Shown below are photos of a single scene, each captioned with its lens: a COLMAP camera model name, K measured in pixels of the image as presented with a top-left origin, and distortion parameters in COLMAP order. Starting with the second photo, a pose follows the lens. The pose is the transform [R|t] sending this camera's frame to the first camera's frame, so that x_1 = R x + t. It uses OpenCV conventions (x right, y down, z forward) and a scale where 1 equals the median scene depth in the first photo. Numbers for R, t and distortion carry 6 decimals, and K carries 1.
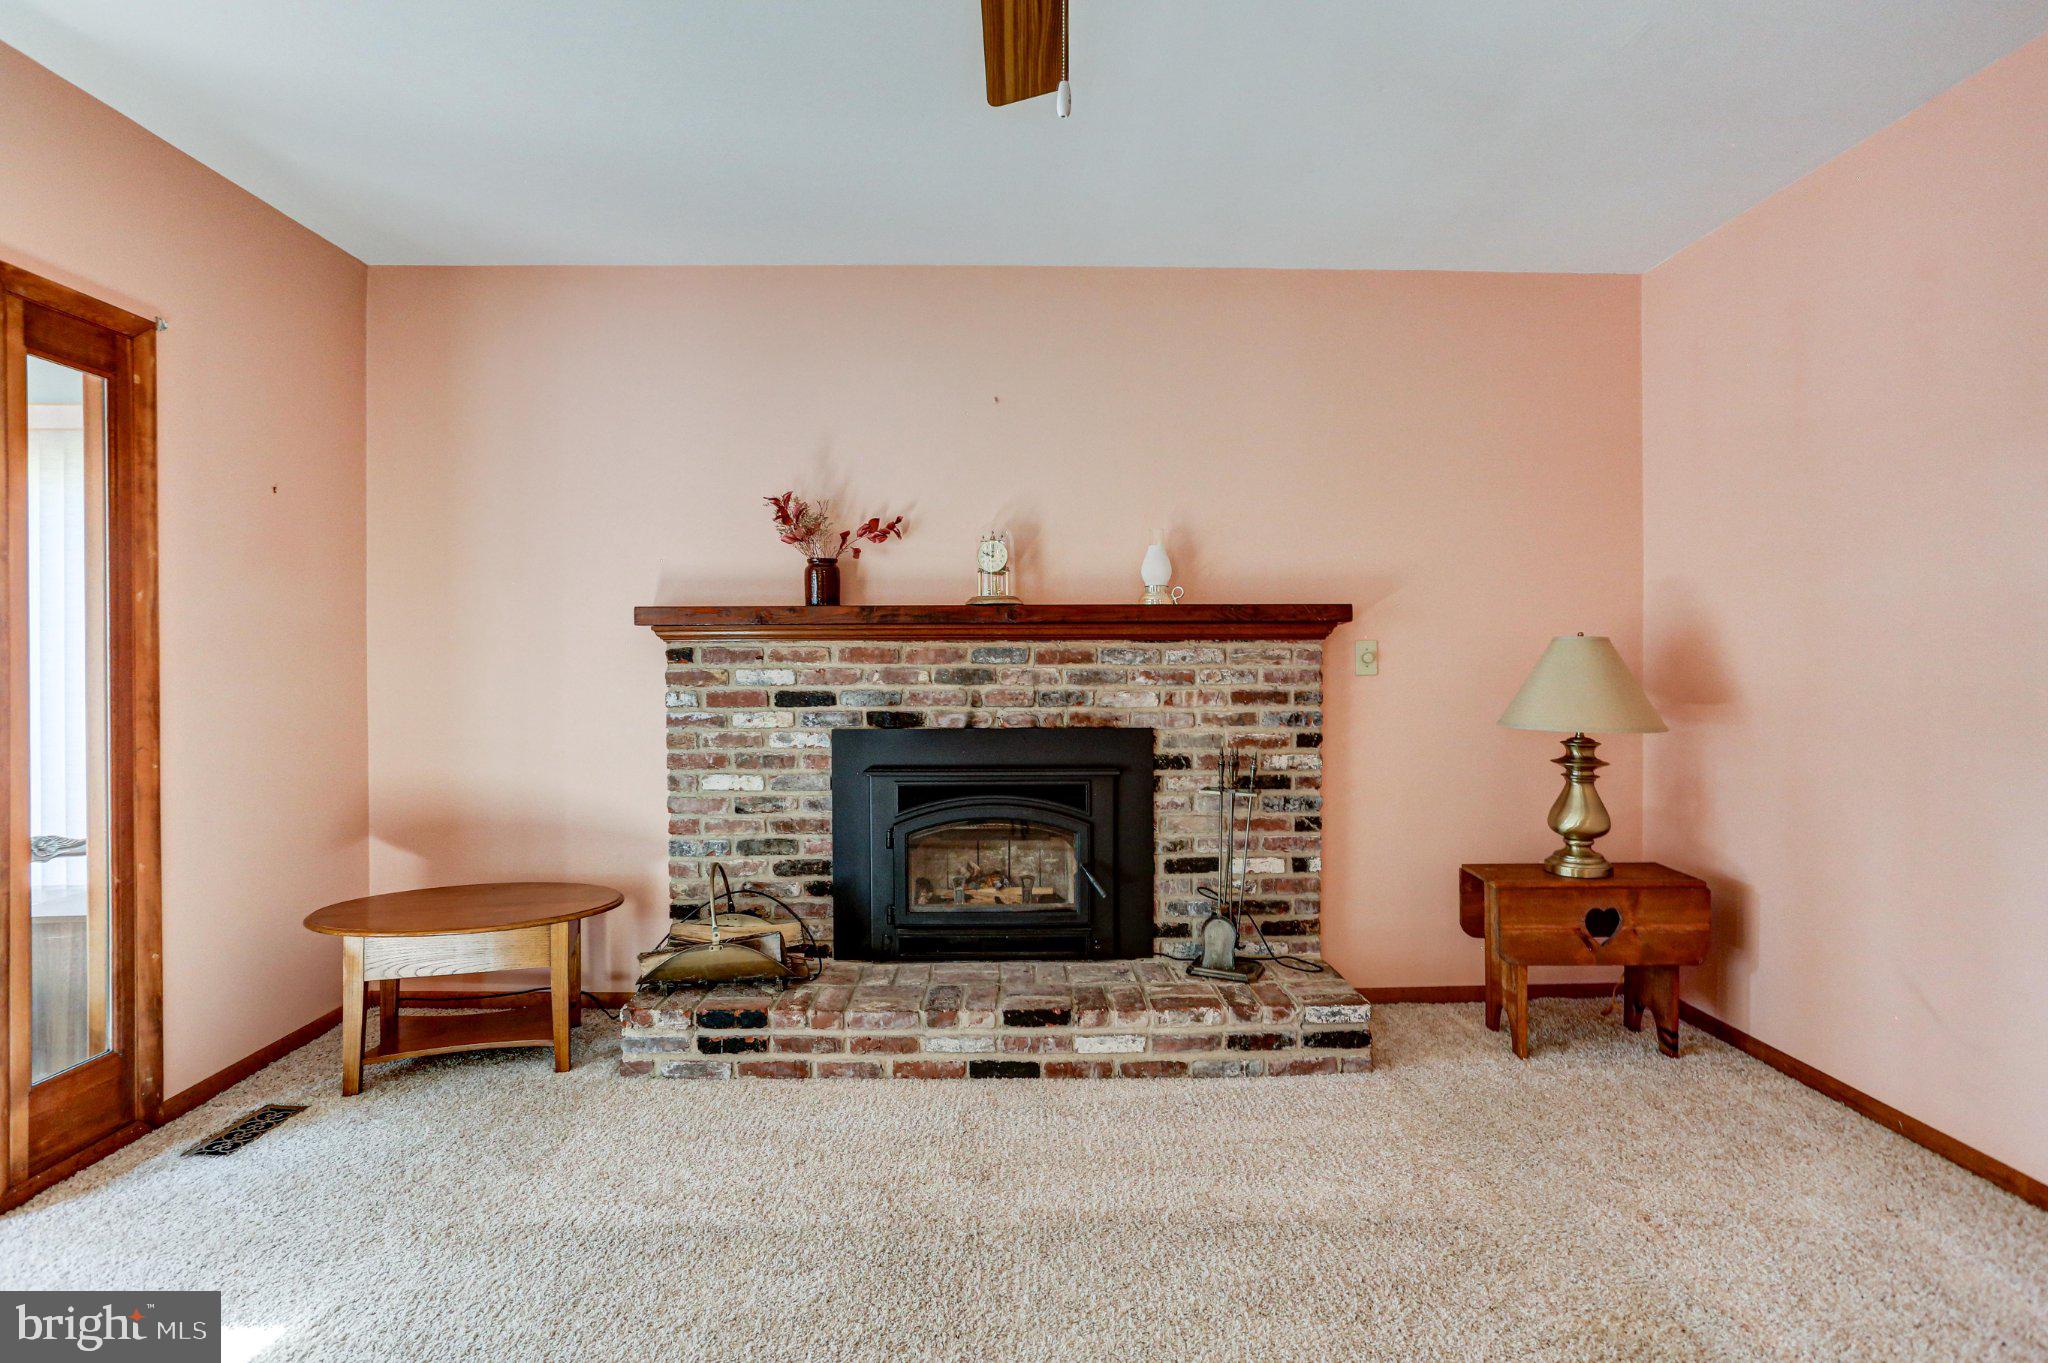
lens RADIAL K [[989.7, 0, 1021.6], [0, 989.7, 675.0], [0, 0, 1]] dist [-0.047020, 0.028557]
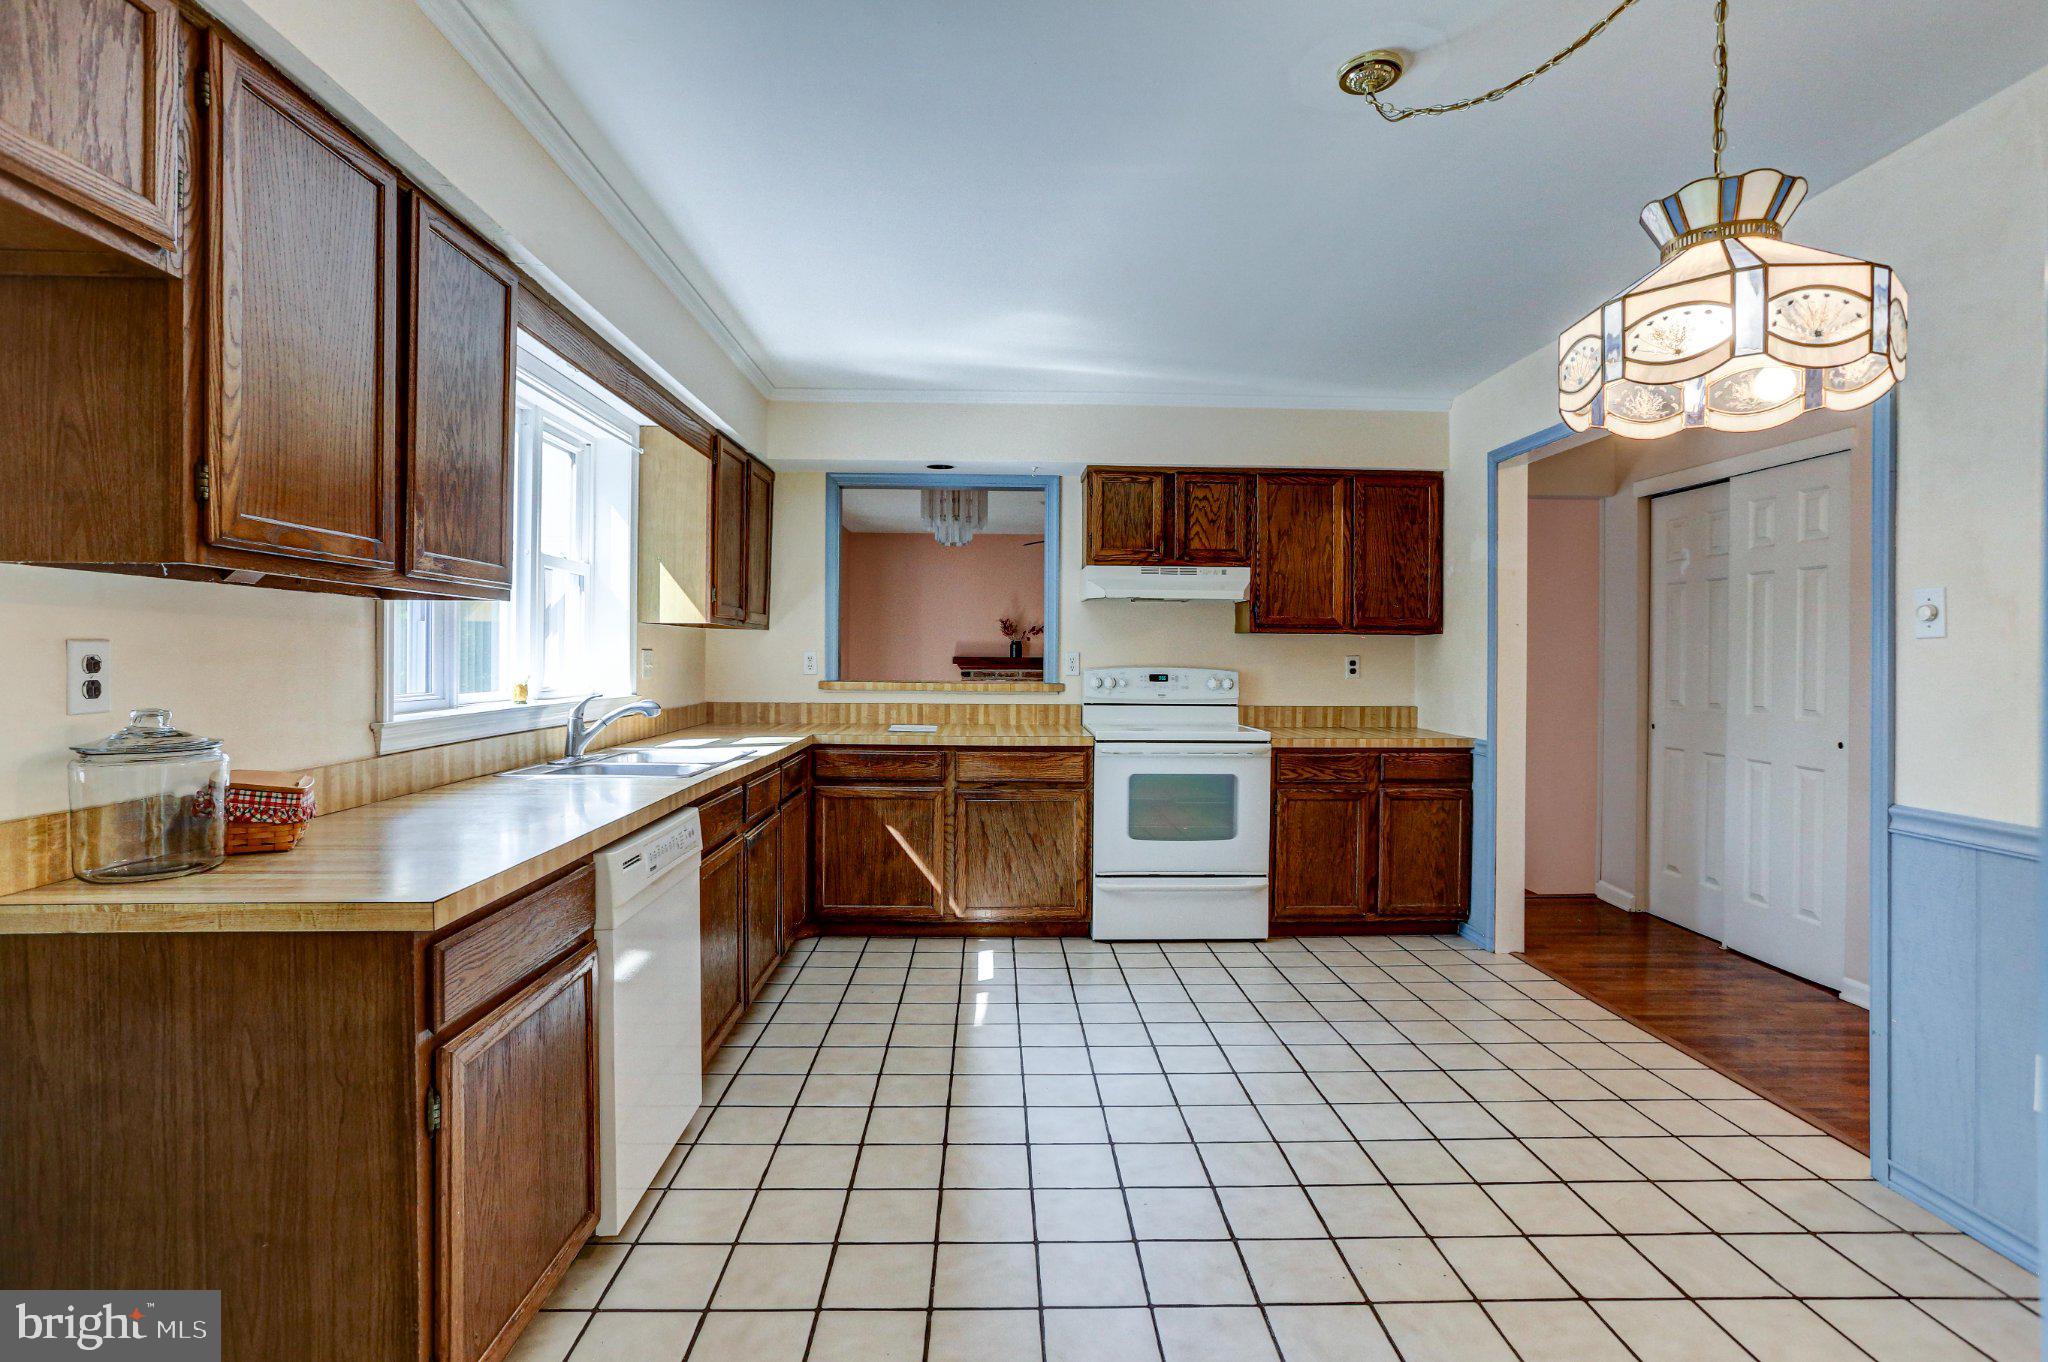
lens RADIAL K [[989.7, 0, 1016.1], [0, 989.7, 661.4], [0, 0, 1]] dist [-0.047020, 0.028557]
pose [[0.999943, 0.006950, 0.008067, -0.226113], [-0.006935, 0.999974, -0.001873, -0.051346], [-0.008080, 0.001817, 0.999966, -1.856905]]
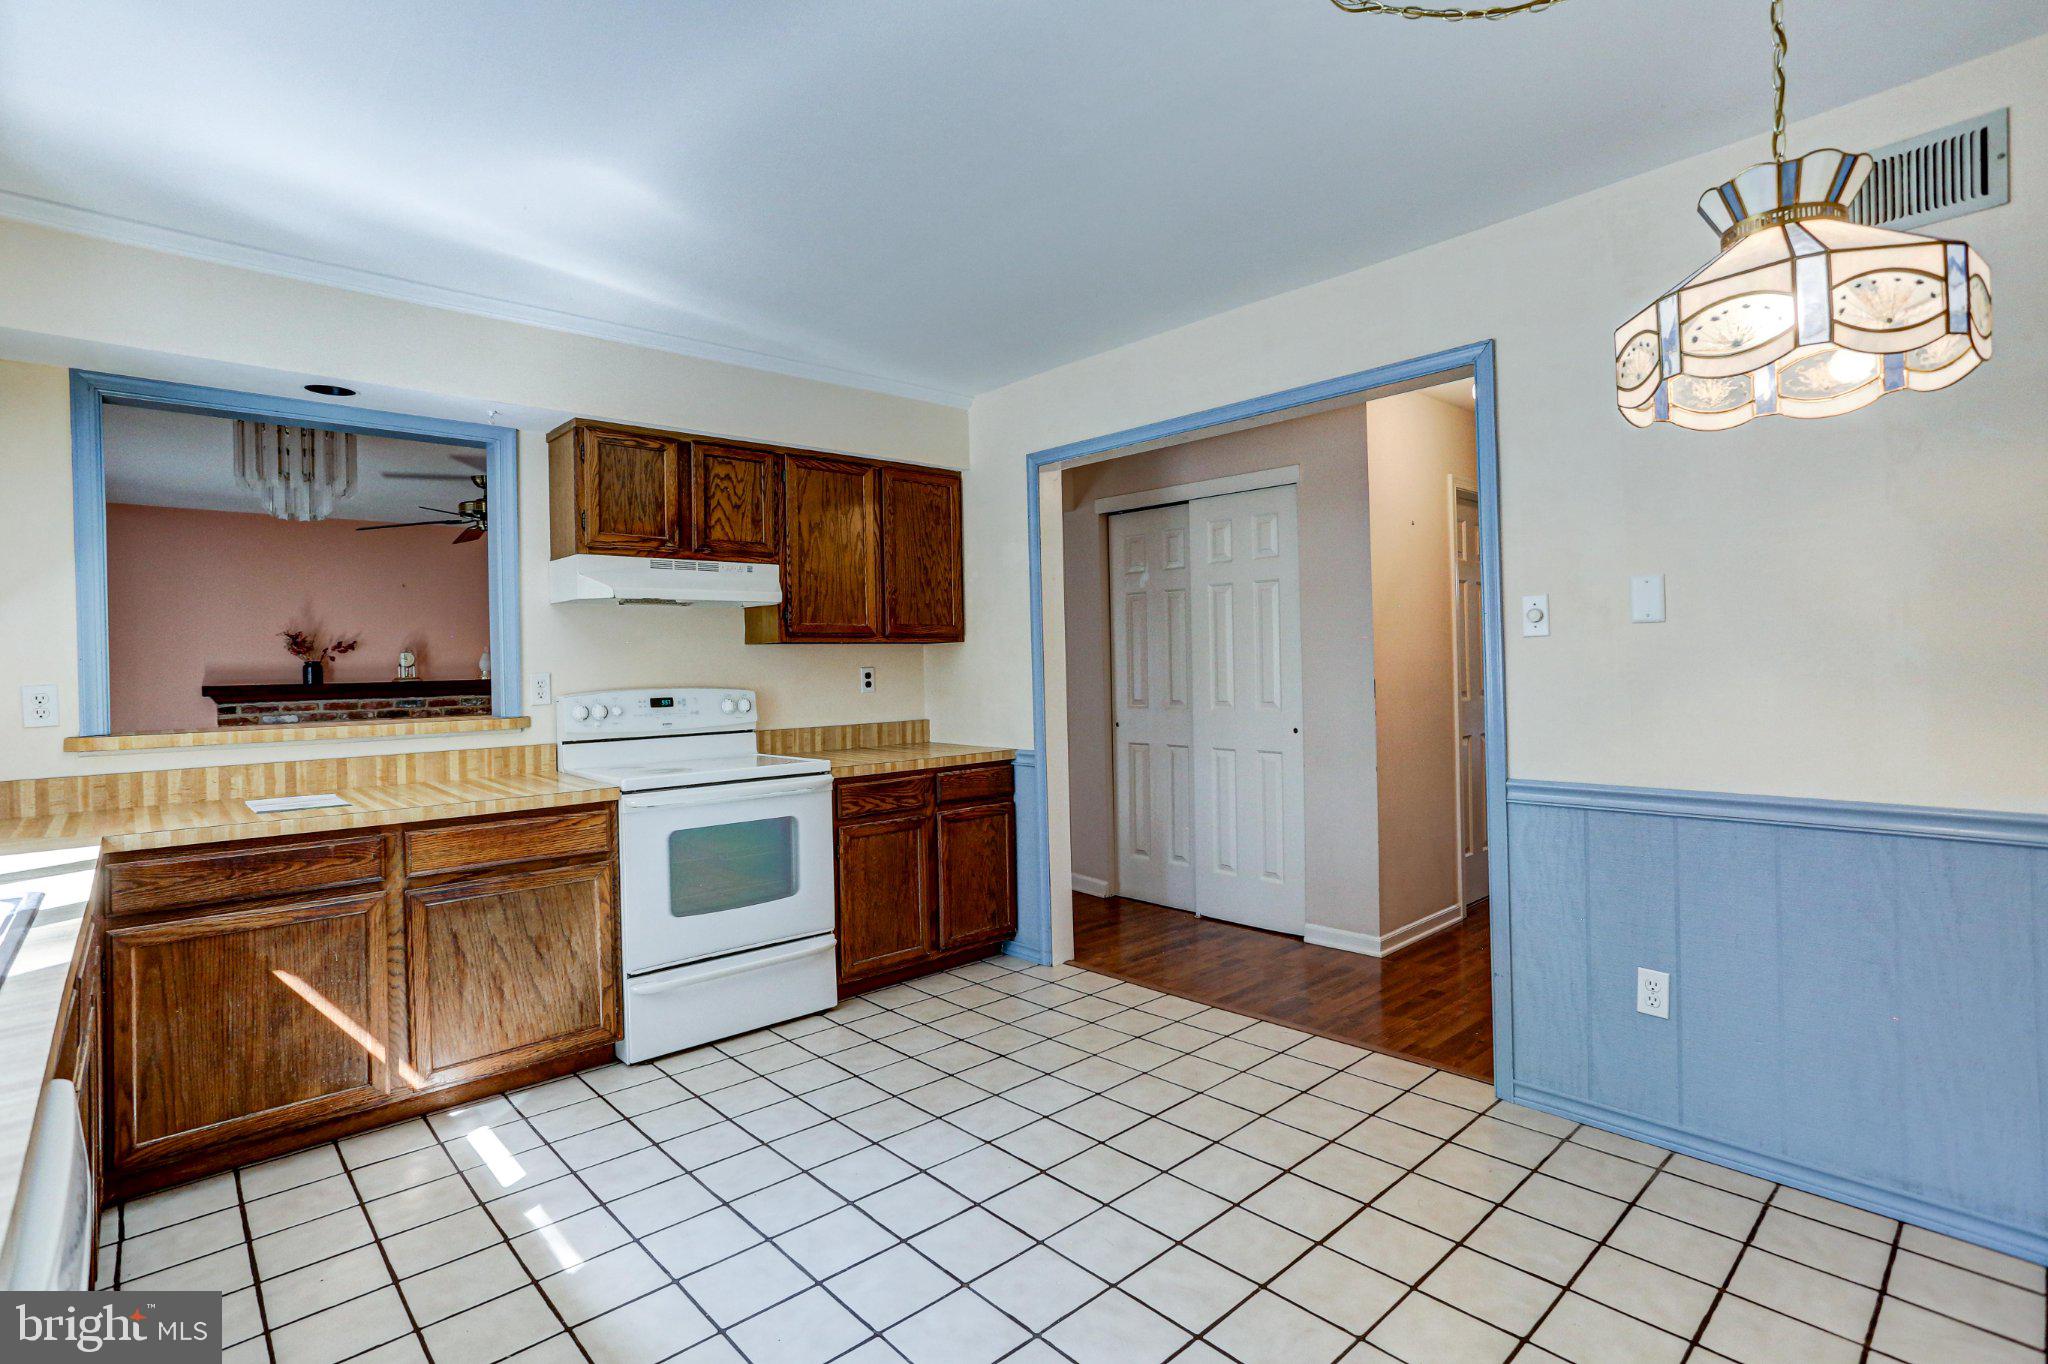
lens RADIAL K [[989.7, 0, 1012.4], [0, 989.7, 658.6], [0, 0, 1]] dist [-0.047020, 0.028557]
pose [[0.755321, -0.014145, 0.655202, -0.433199], [0.028606, 0.999526, -0.011400, -0.057081], [-0.654730, 0.027353, 0.755367, -1.535216]]
